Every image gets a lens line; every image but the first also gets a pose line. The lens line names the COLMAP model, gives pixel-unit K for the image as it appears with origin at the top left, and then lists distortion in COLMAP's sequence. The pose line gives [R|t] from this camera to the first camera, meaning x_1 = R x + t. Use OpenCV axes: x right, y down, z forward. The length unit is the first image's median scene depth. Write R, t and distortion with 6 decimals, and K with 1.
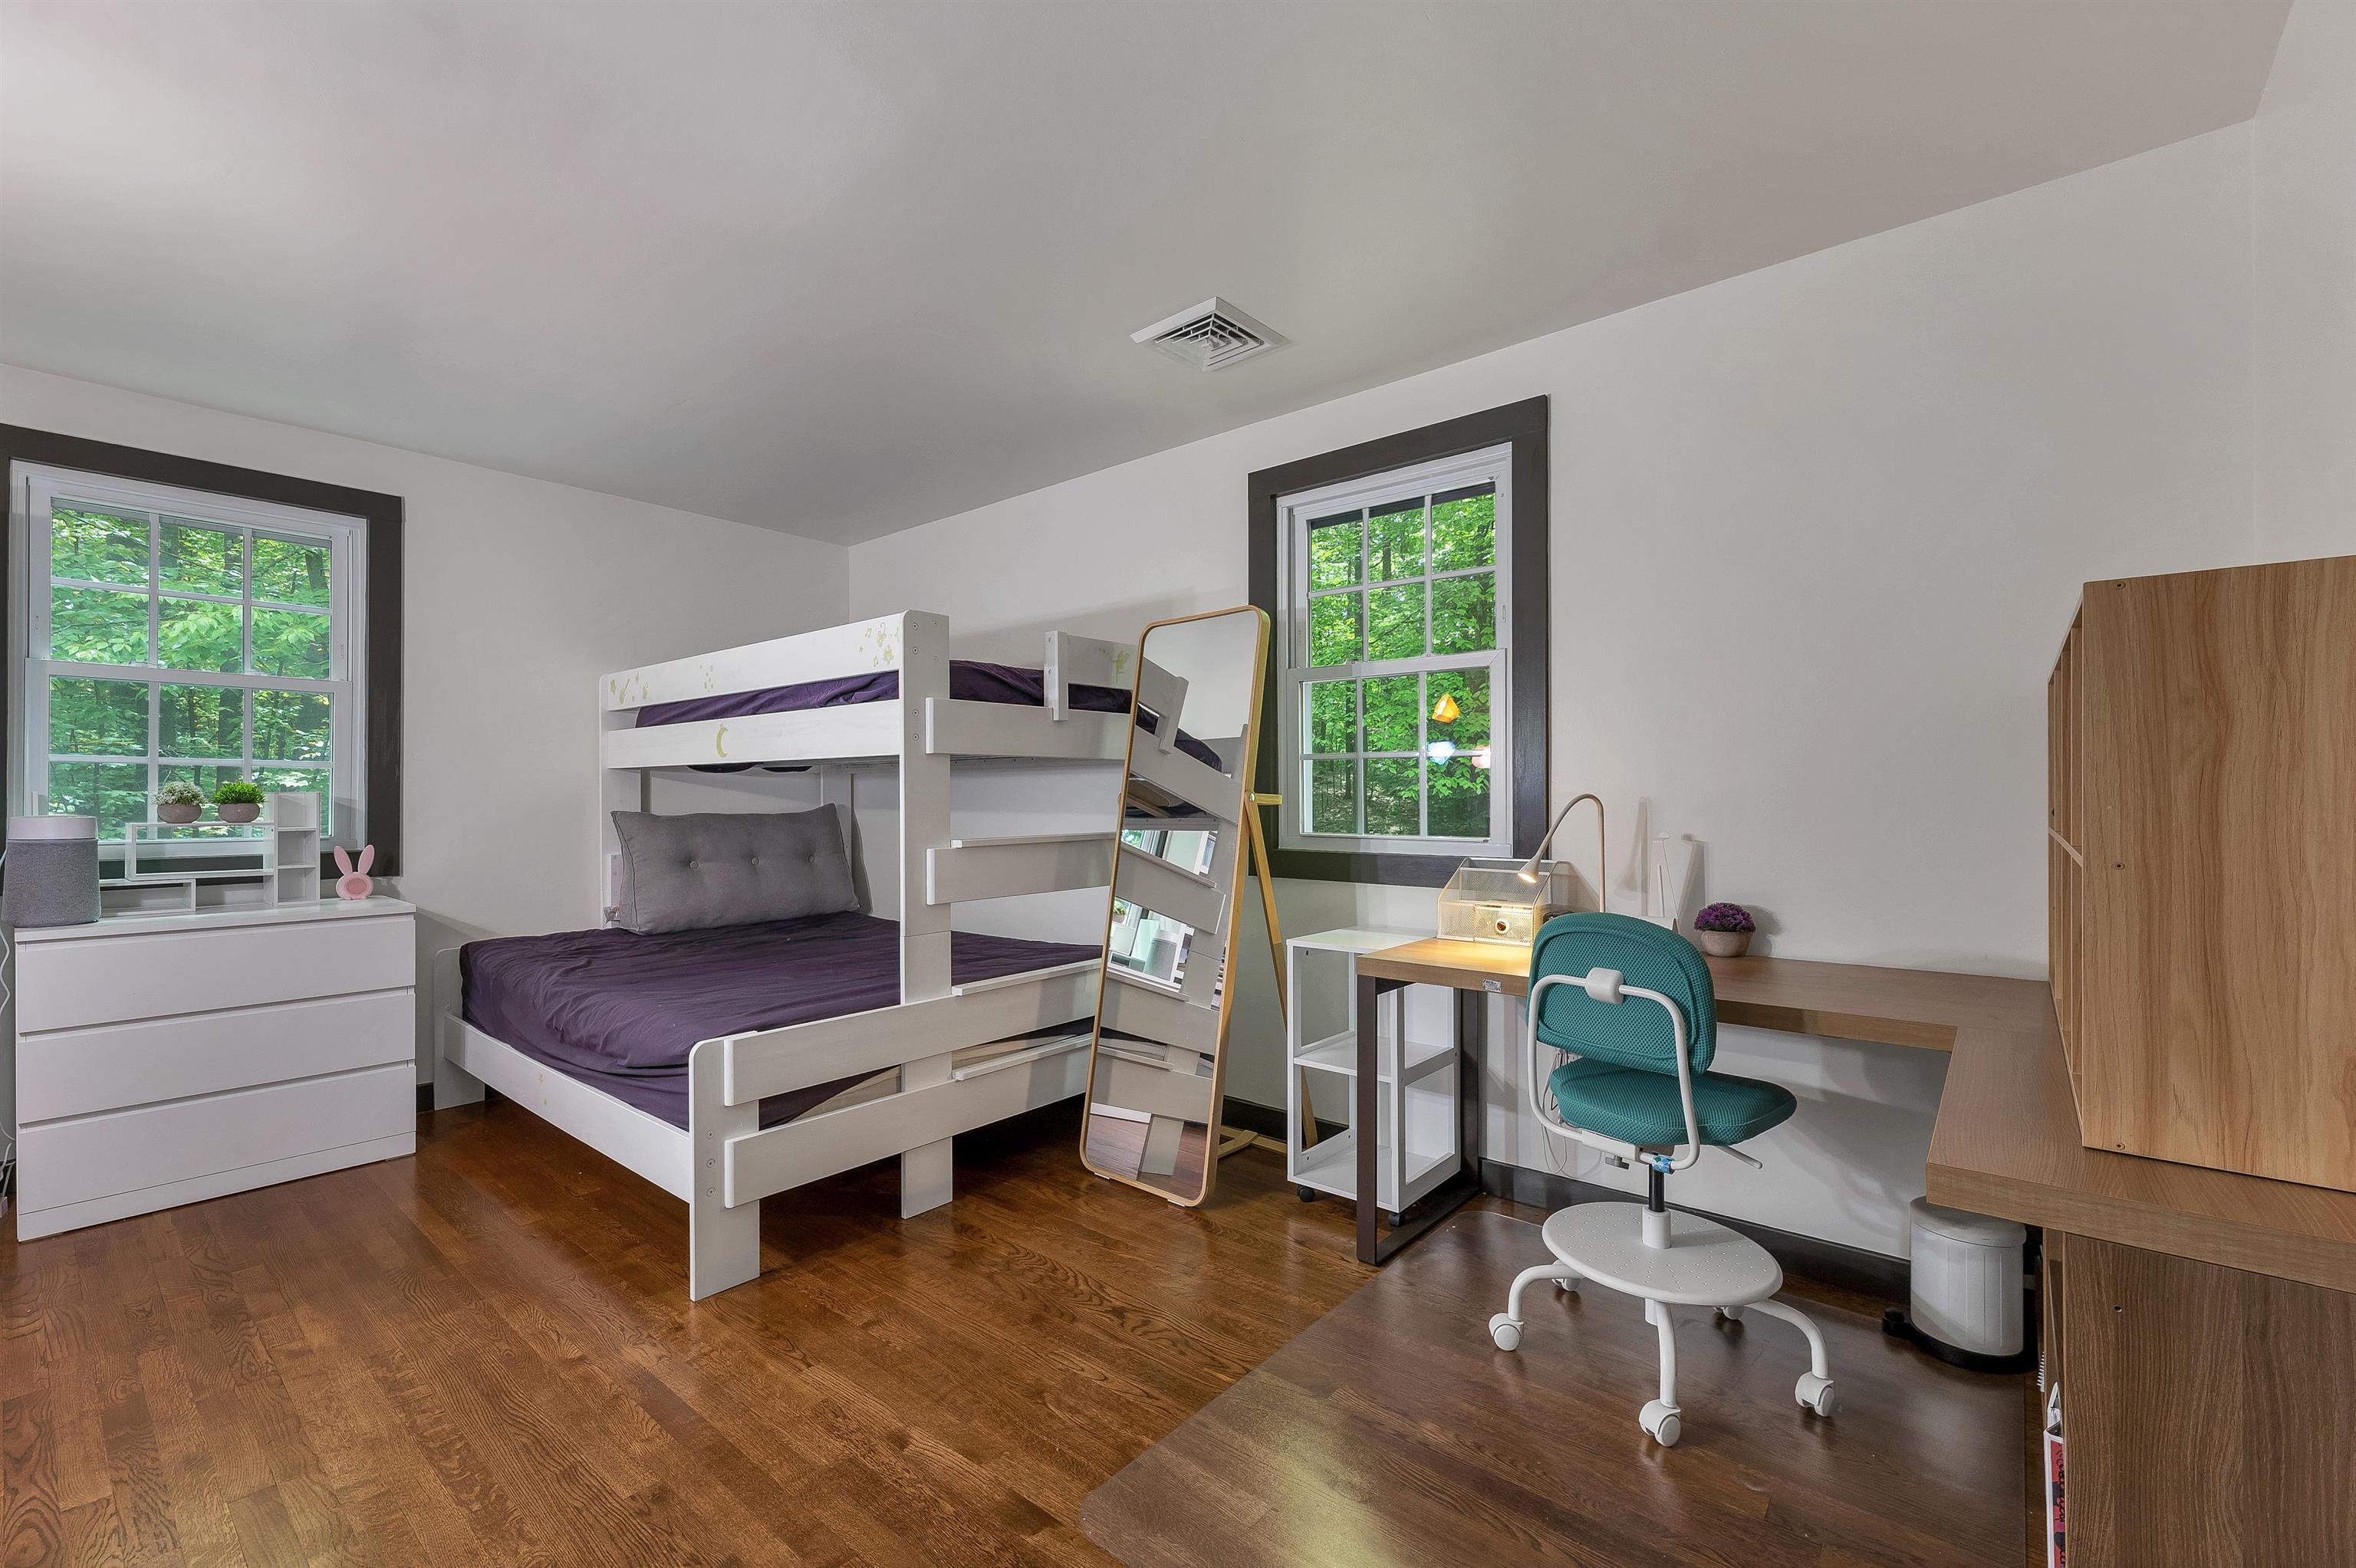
lens RADIAL K [[989.1, 0, 1174.2], [0, 989.1, 801.6], [0, 0, 1]] dist [-0.000108, 0.000181]
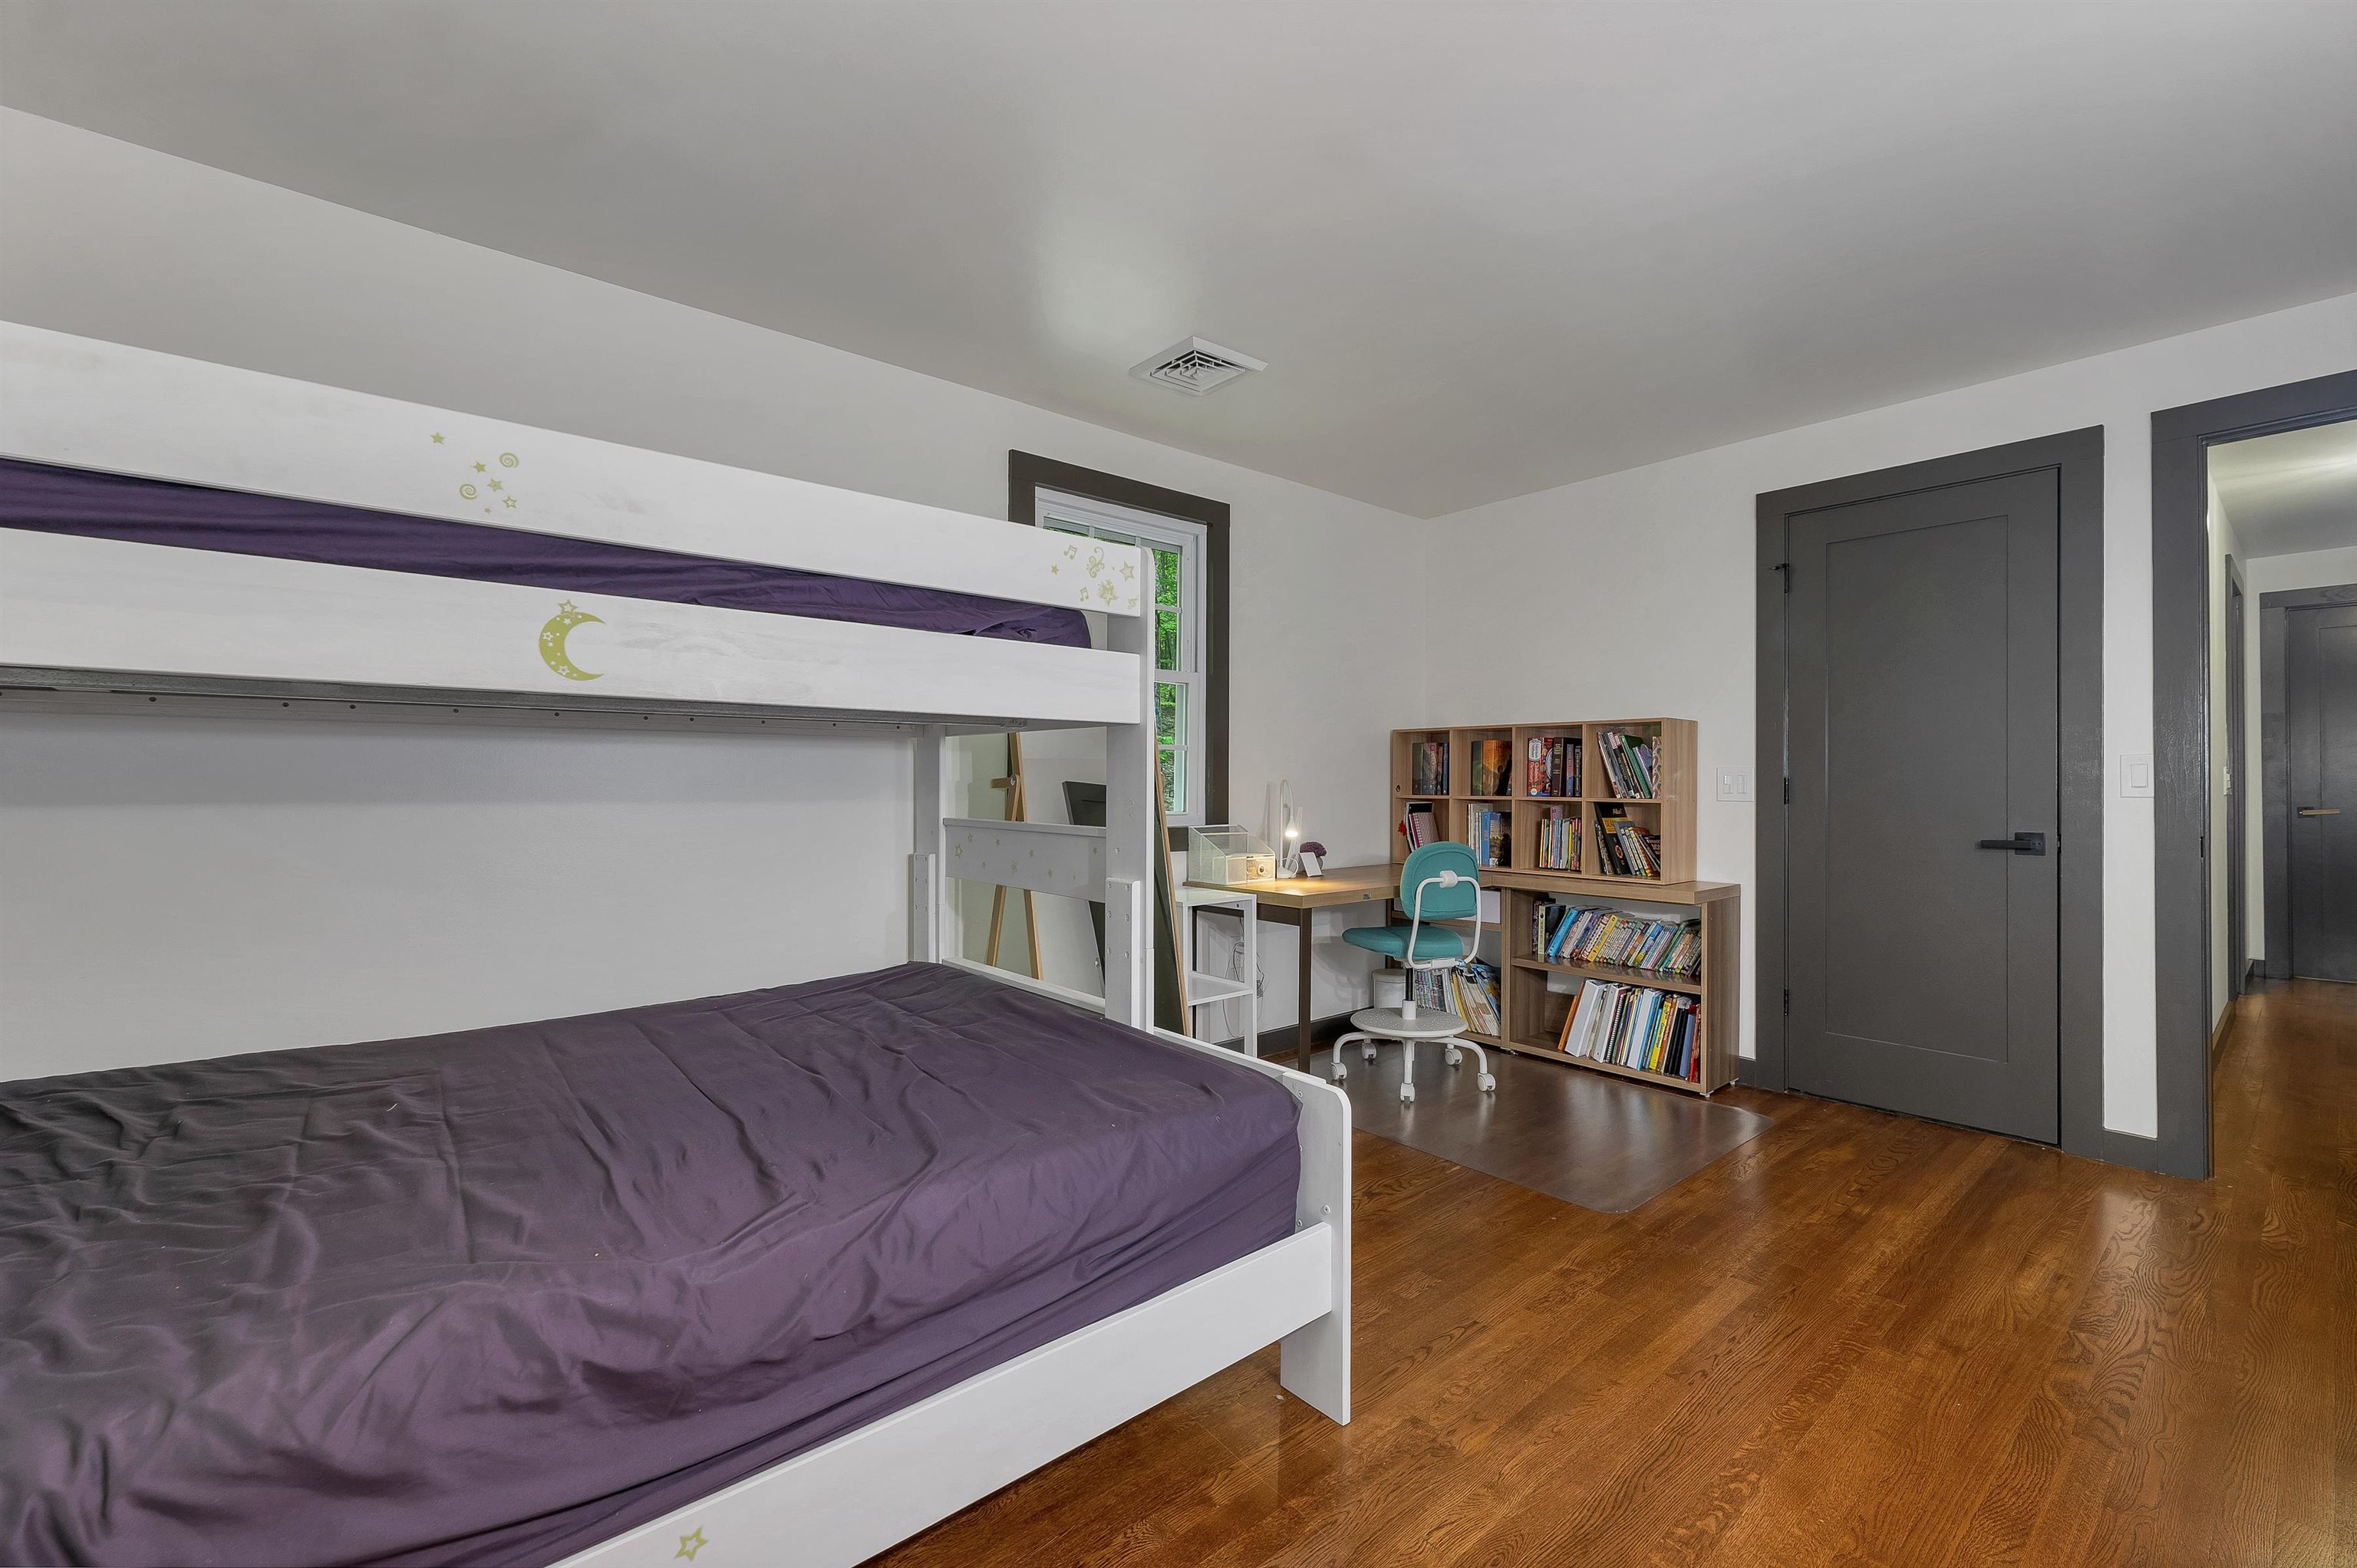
lens RADIAL K [[970.5, 0, 1178.5], [0, 970.5, 784.0], [0, 0, 1]] dist [-0.001028, -0.000029]
pose [[0.164235, 0.002663, 0.986418, -1.262183], [-0.003429, 0.999992, -0.002129, 0.004367], [-0.986415, -0.003033, 0.164242, 1.003957]]
